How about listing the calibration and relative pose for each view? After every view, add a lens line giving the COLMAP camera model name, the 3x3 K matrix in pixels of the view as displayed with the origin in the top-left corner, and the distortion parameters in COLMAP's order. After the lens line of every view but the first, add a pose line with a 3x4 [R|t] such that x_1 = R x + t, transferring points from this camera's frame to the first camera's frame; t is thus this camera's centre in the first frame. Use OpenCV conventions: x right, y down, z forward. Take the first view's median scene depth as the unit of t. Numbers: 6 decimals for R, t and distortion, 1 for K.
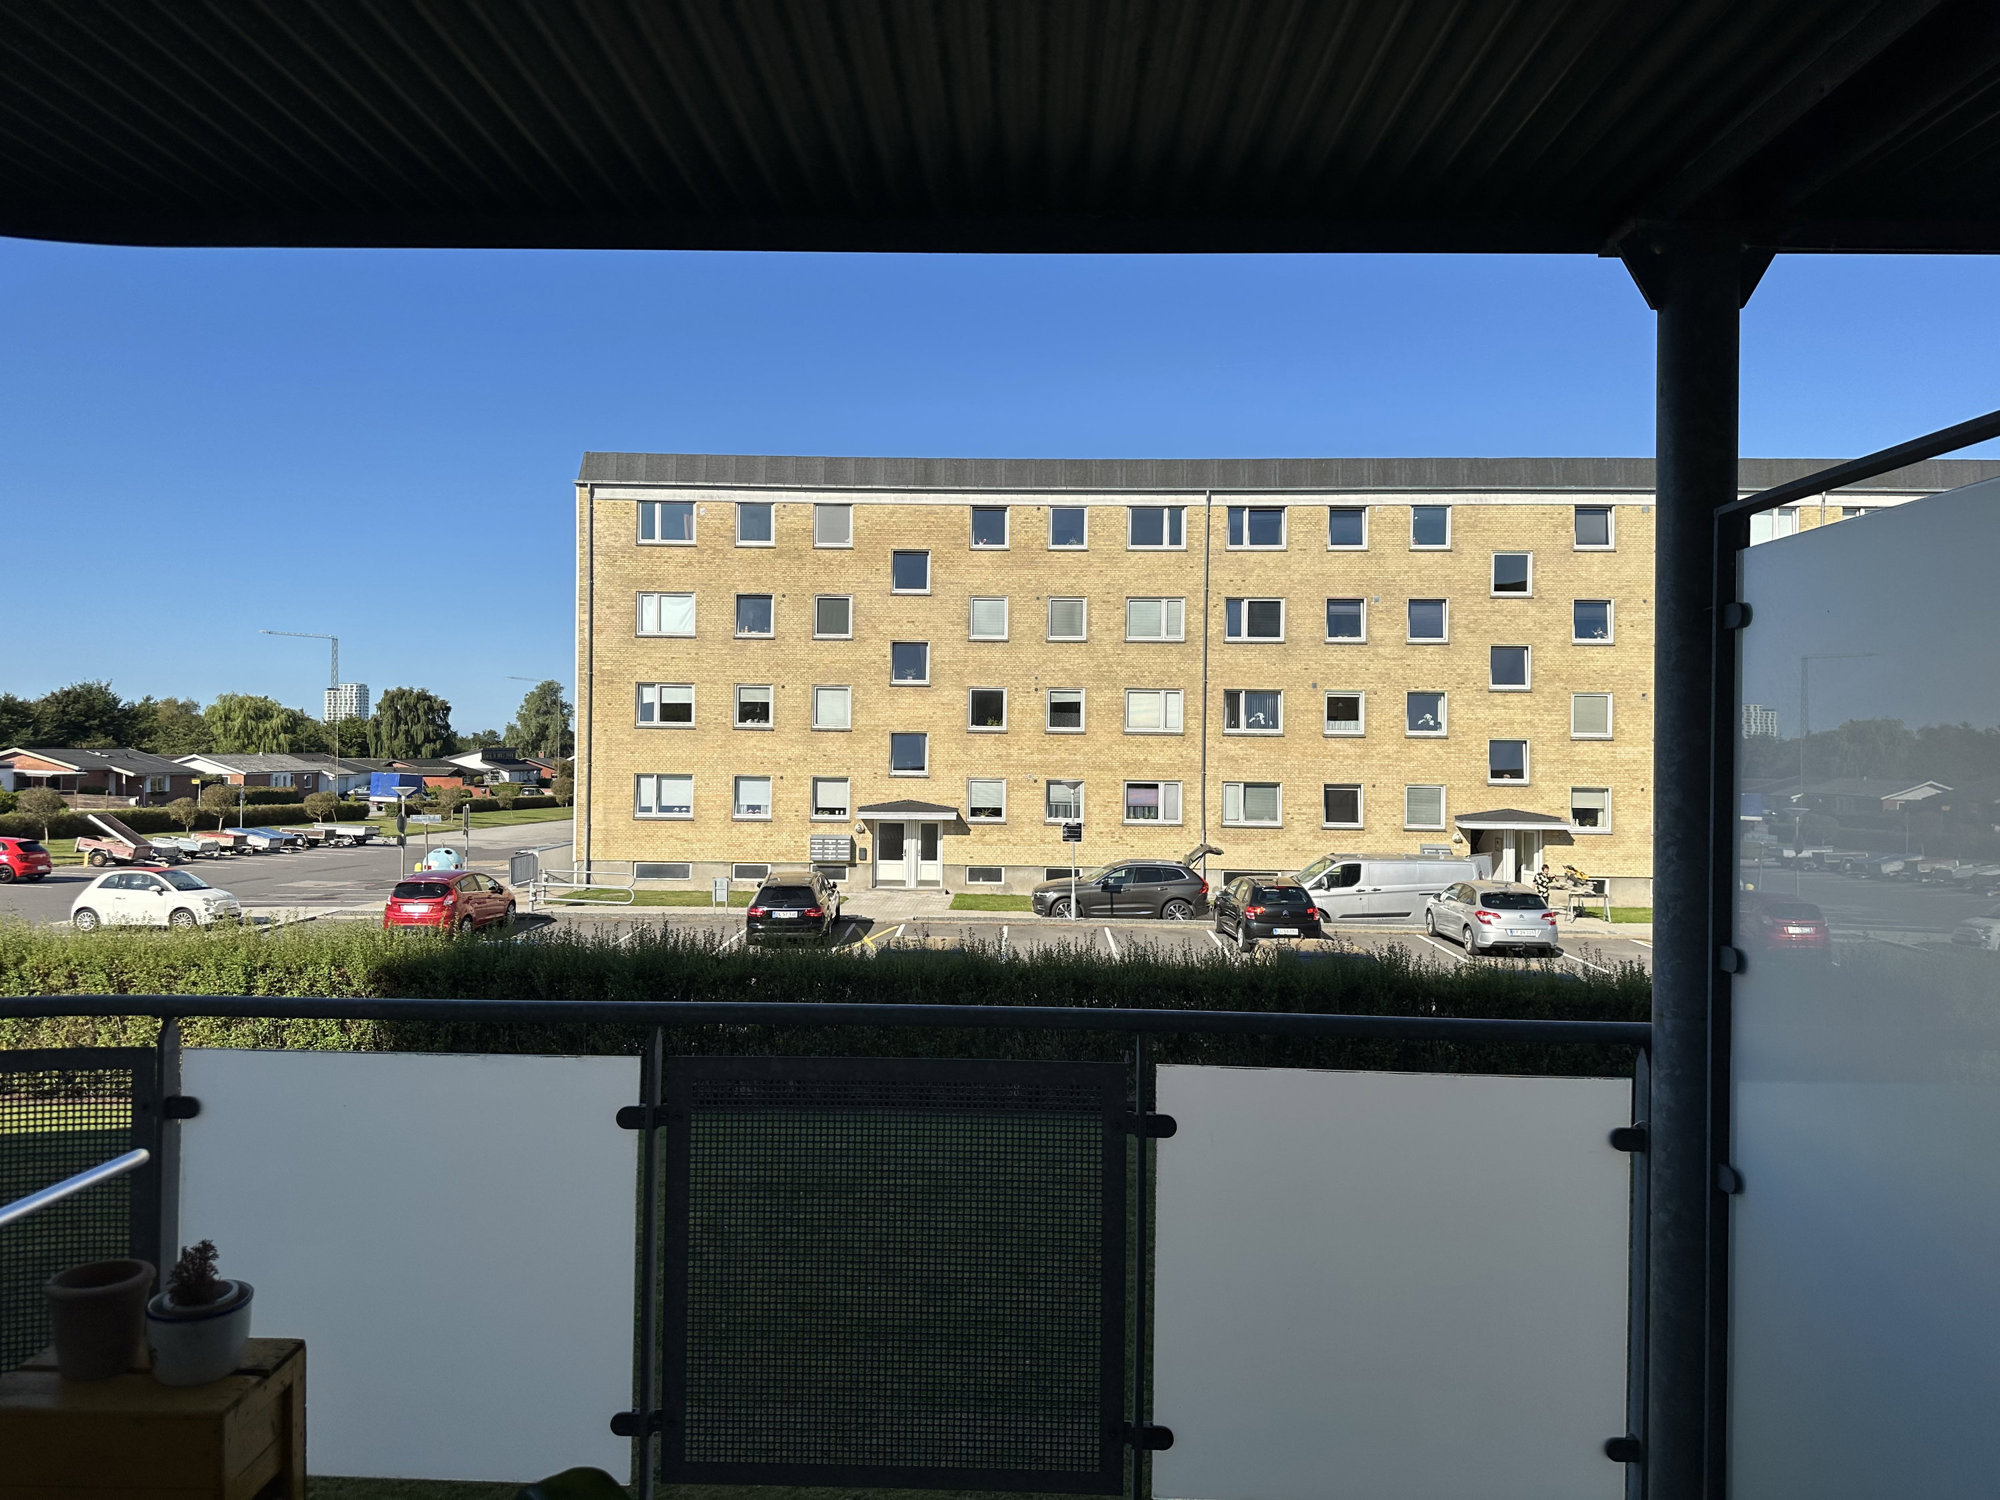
lens RADIAL K [[1396.4, 0, 993.8], [0, 1396.4, 753.1], [0, 0, 1]] dist [0.031088, -0.044673]
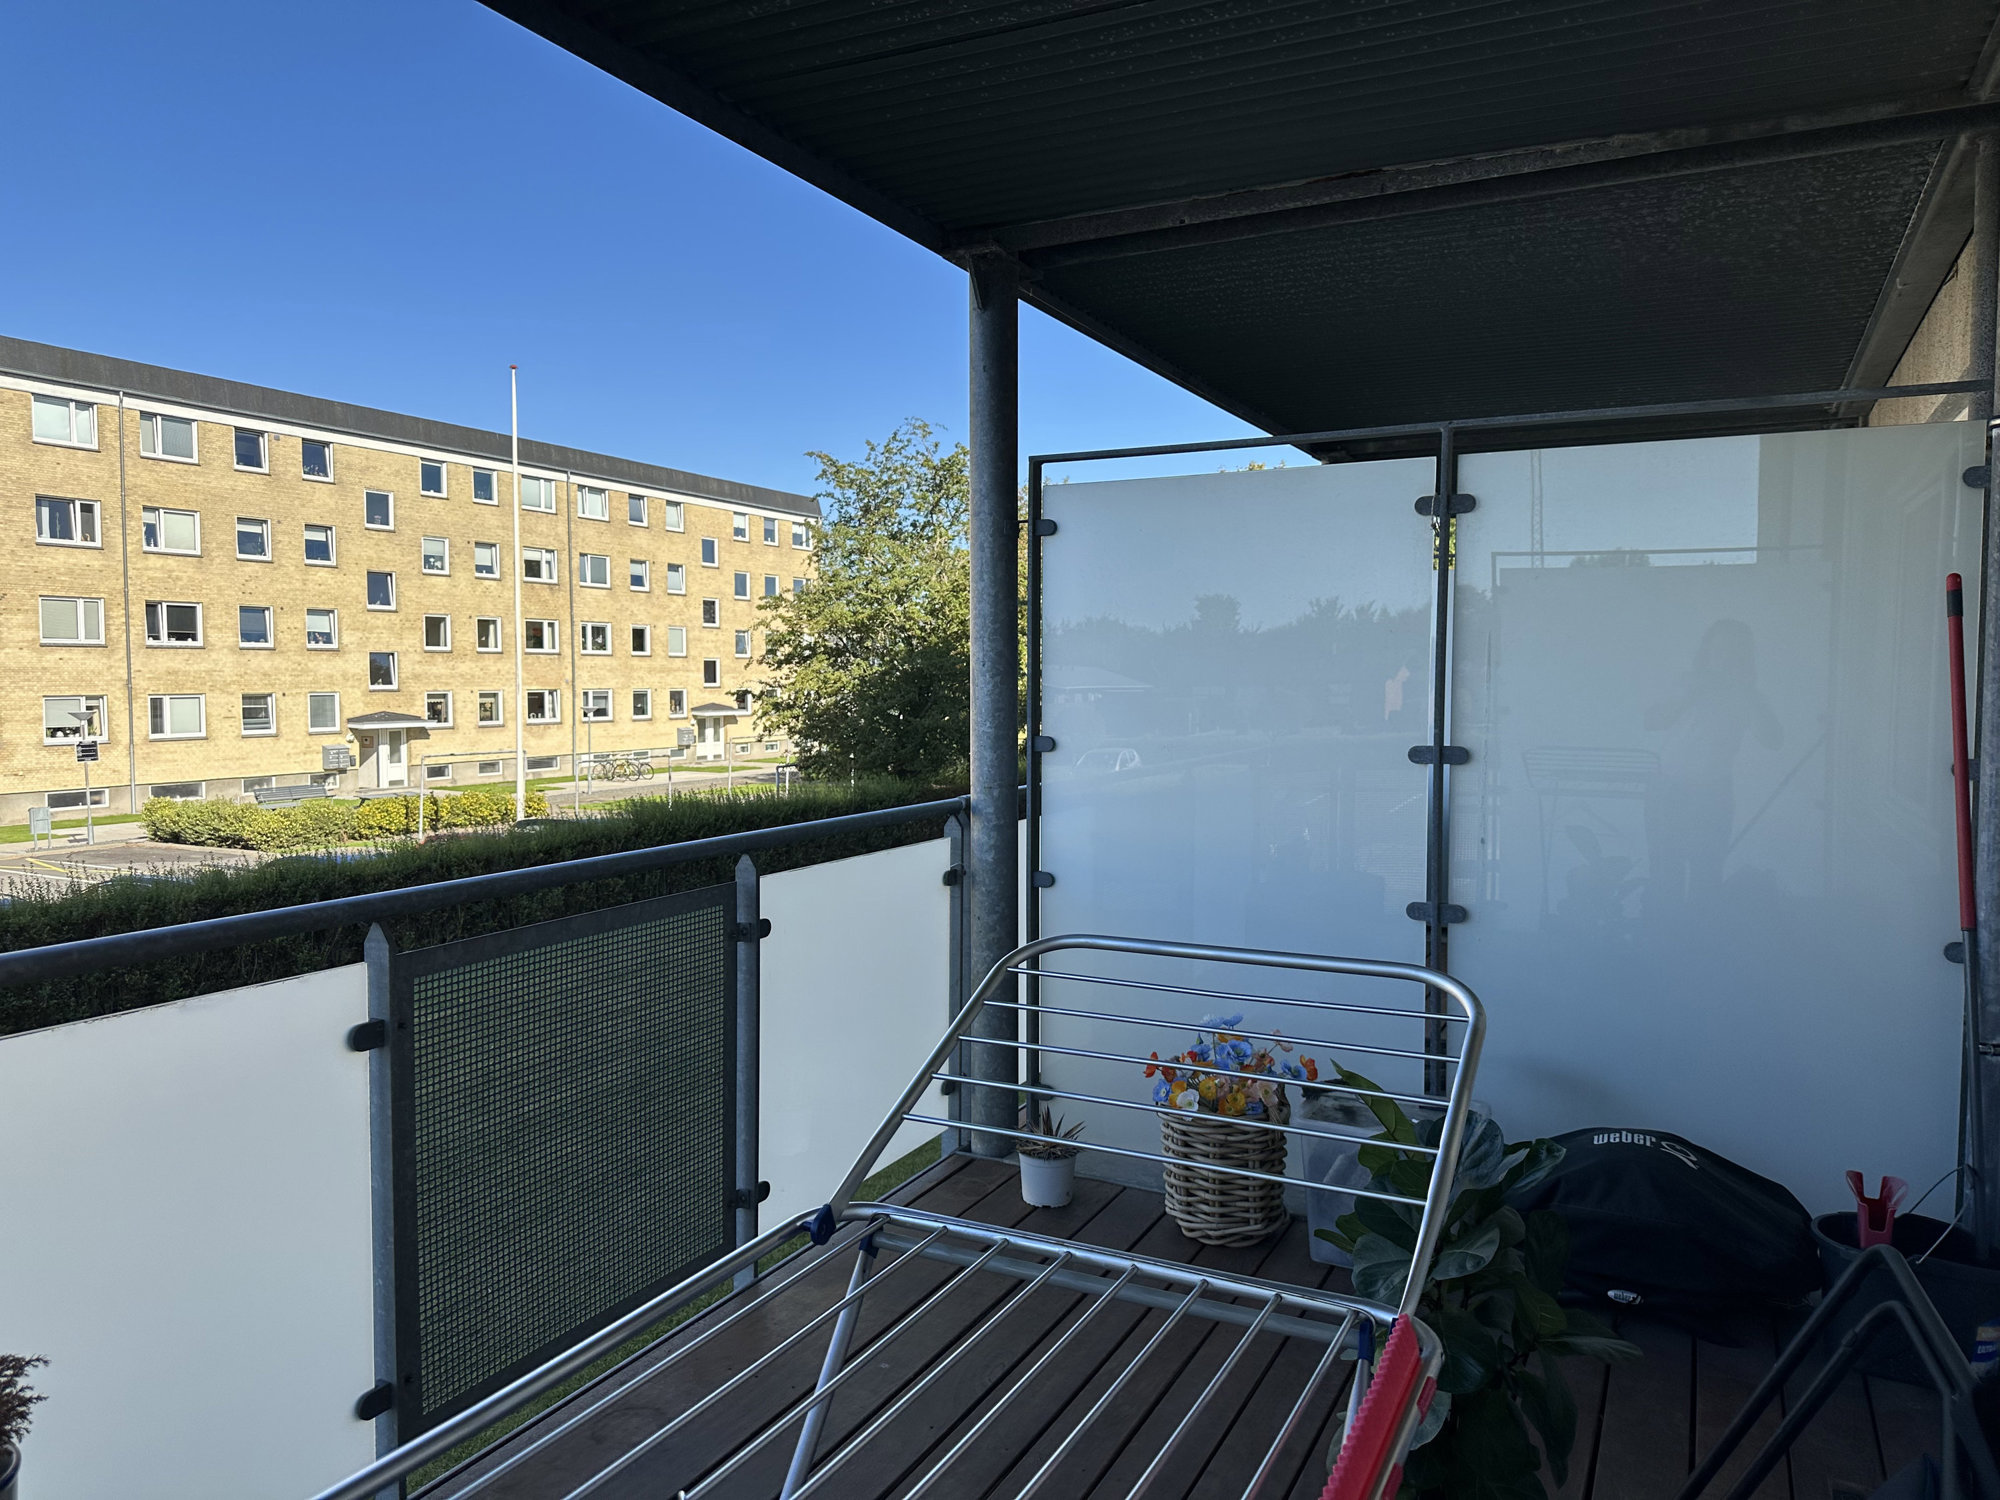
lens RADIAL K [[1396.4, 0, 993.8], [0, 1396.4, 753.1], [0, 0, 1]] dist [0.031088, -0.044673]
pose [[0.442719, -0.064178, 0.894361, -0.281334], [0.002909, 0.997533, 0.070141, -0.003708], [-0.896656, -0.028451, 0.441813, 0.013634]]
